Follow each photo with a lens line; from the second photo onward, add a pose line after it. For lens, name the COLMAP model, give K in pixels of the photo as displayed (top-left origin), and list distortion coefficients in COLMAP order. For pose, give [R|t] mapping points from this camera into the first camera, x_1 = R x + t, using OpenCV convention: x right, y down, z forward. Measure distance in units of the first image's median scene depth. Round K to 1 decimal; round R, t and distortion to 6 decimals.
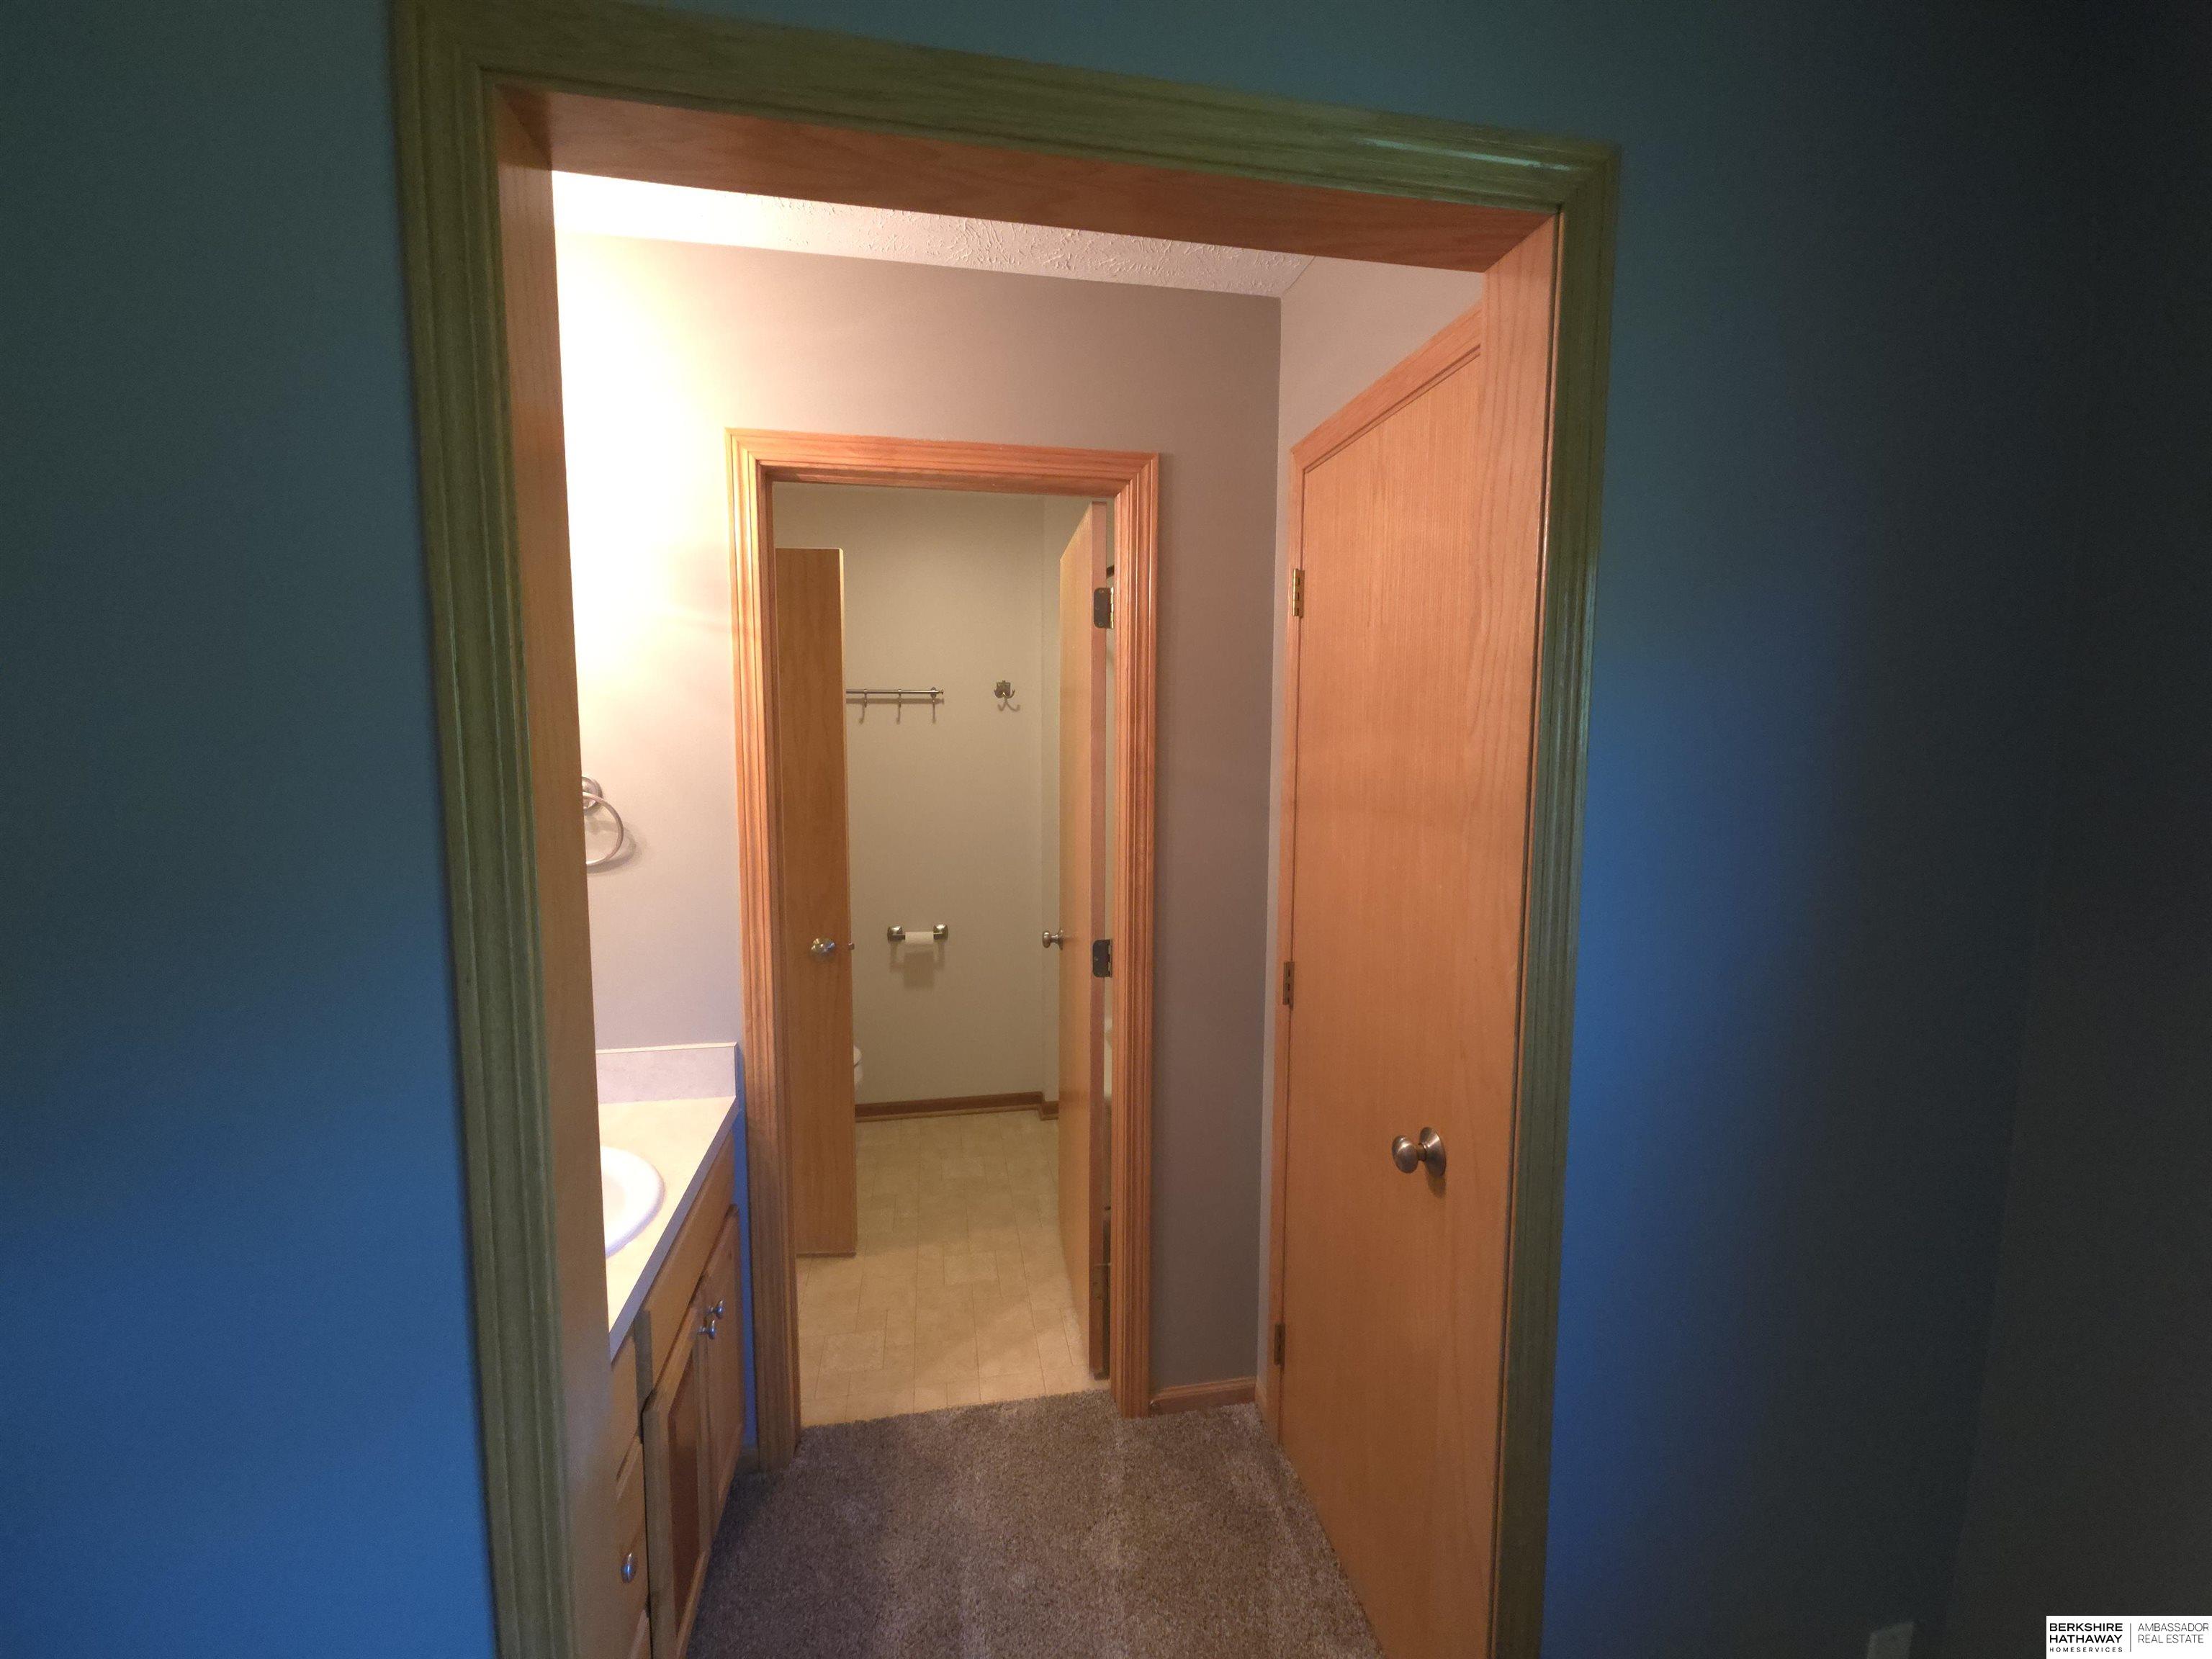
lens RADIAL K [[903.7, 0, 1107.8], [0, 903.7, 819.5], [0, 0, 1]] dist [-0.000202, 0.000212]
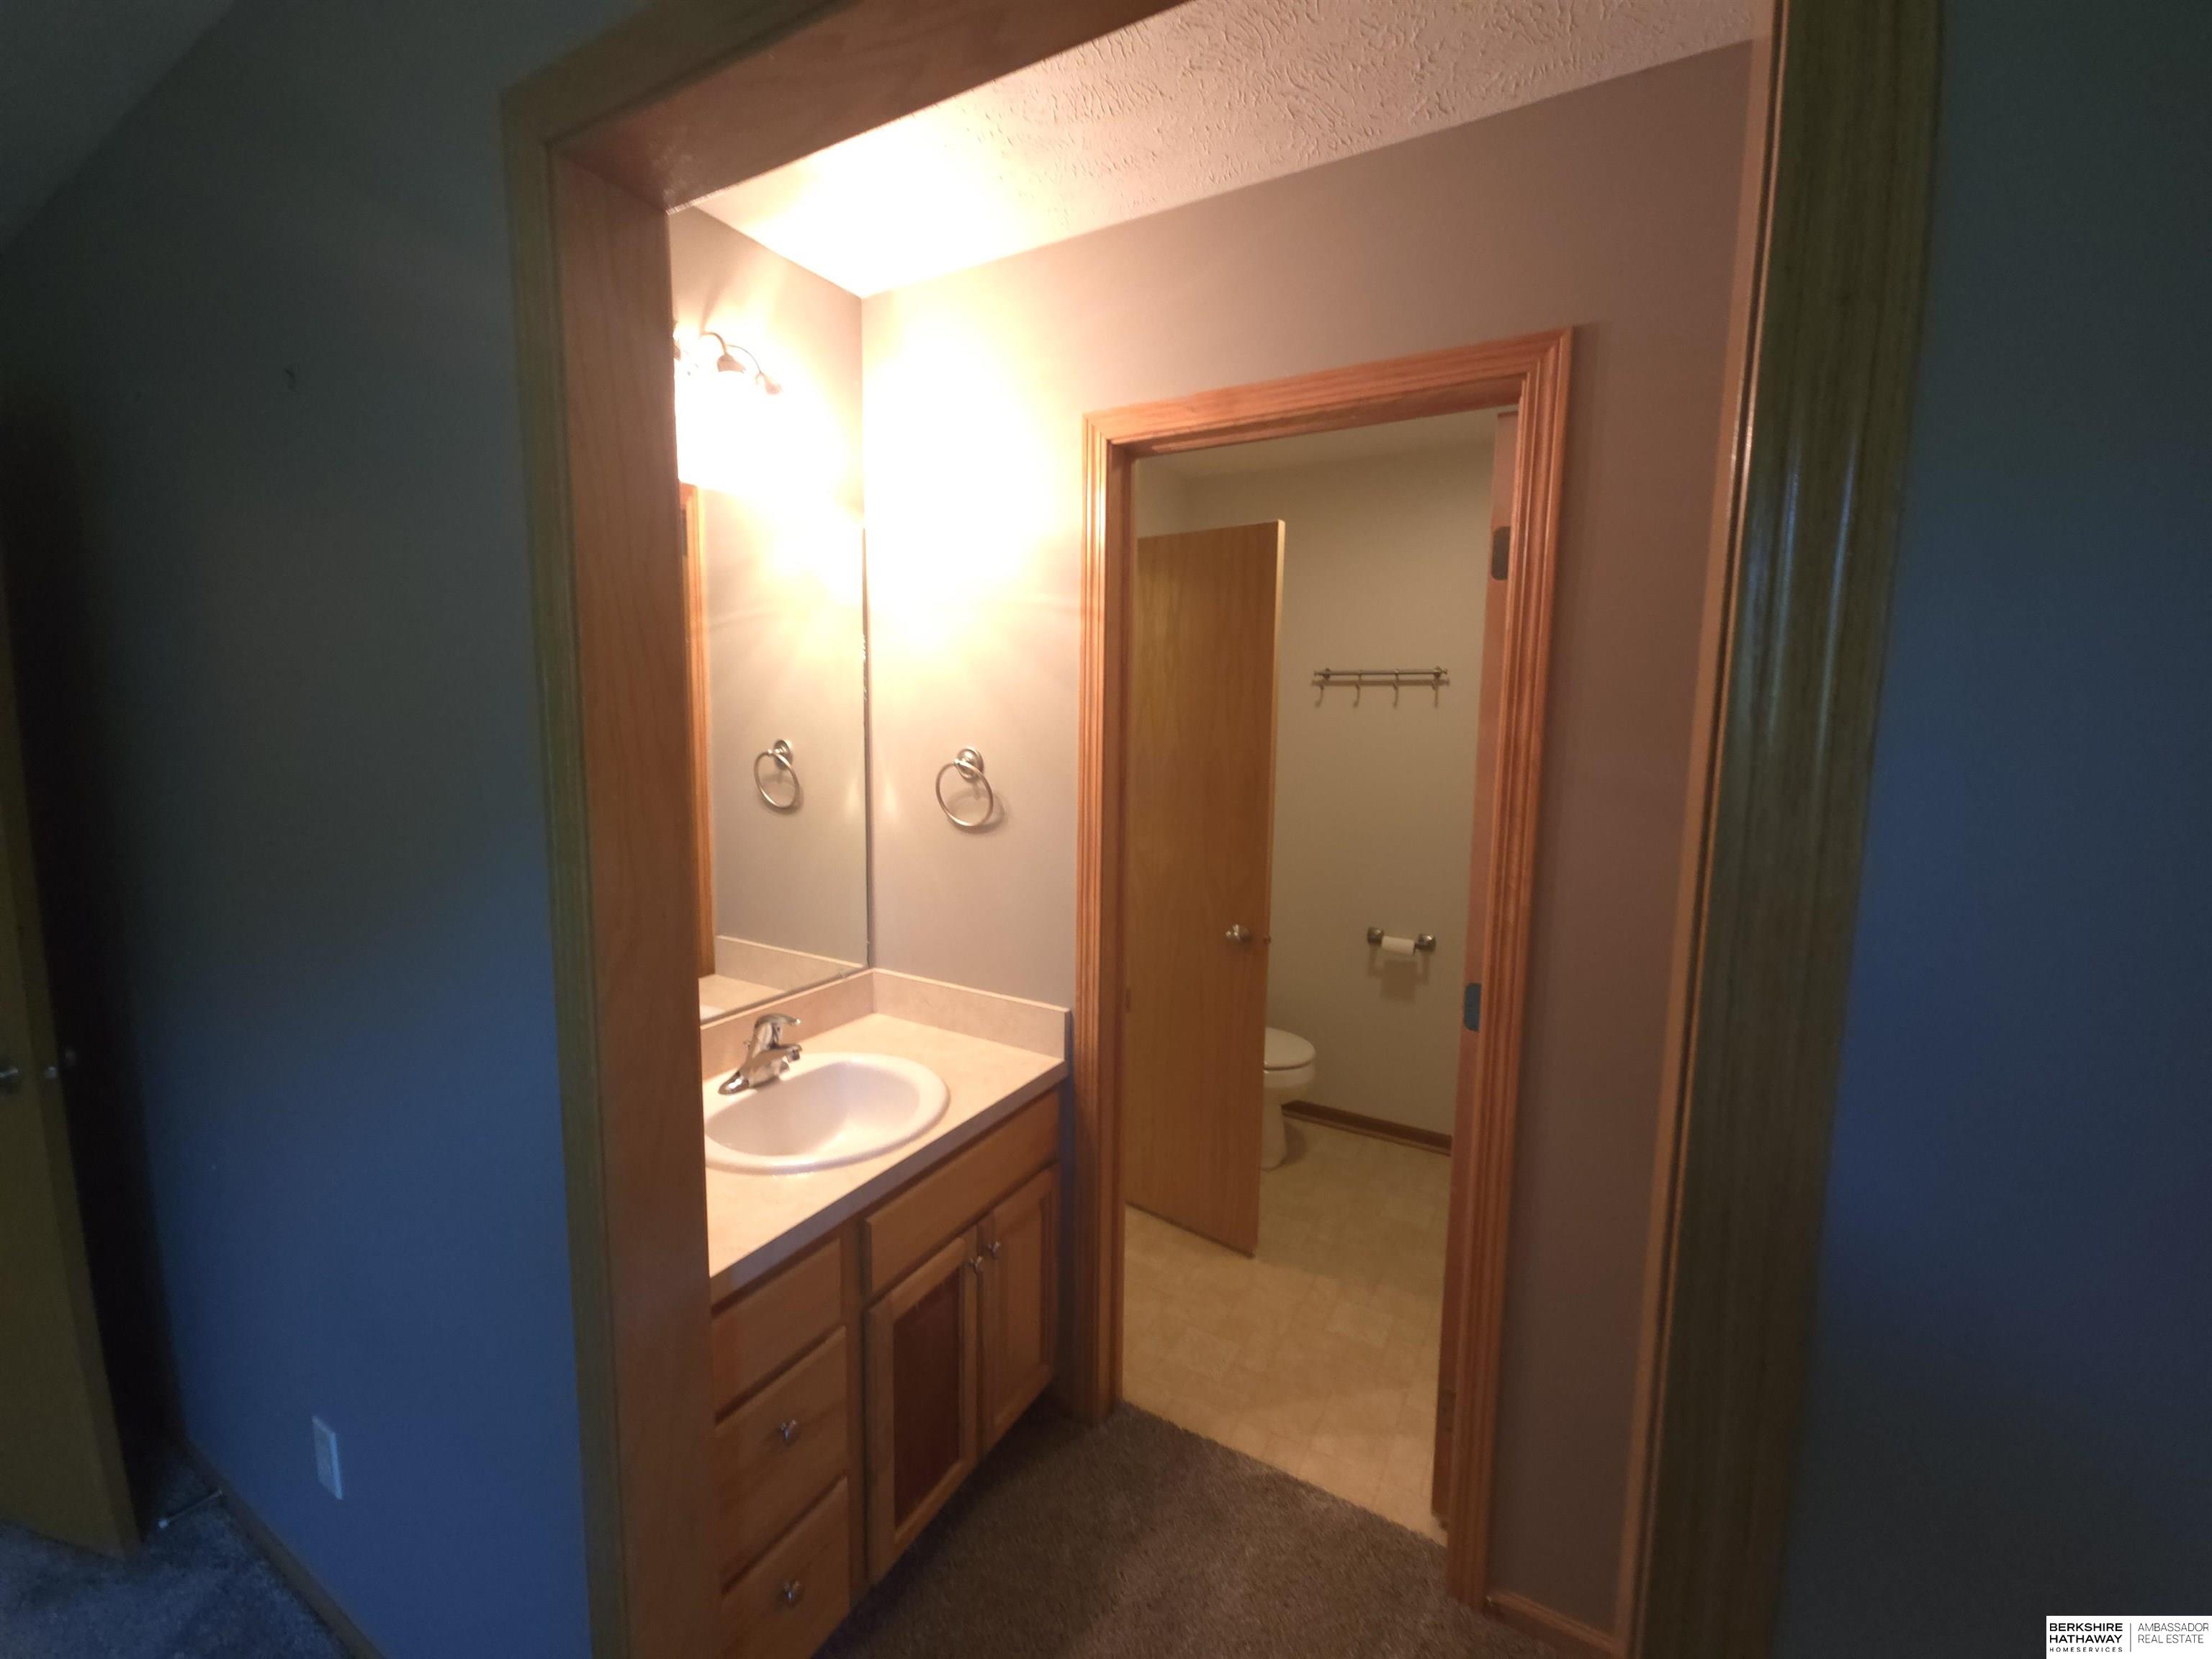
lens RADIAL K [[904.1, 0, 1105.4], [0, 904.1, 817.8], [0, 0, 1]] dist [0.000683, 0.000124]
pose [[0.756524, 0.083168, -0.648656, 0.261950], [-0.075706, 0.996349, 0.039452, -0.016605], [0.649569, 0.019260, 0.760058, 0.213261]]
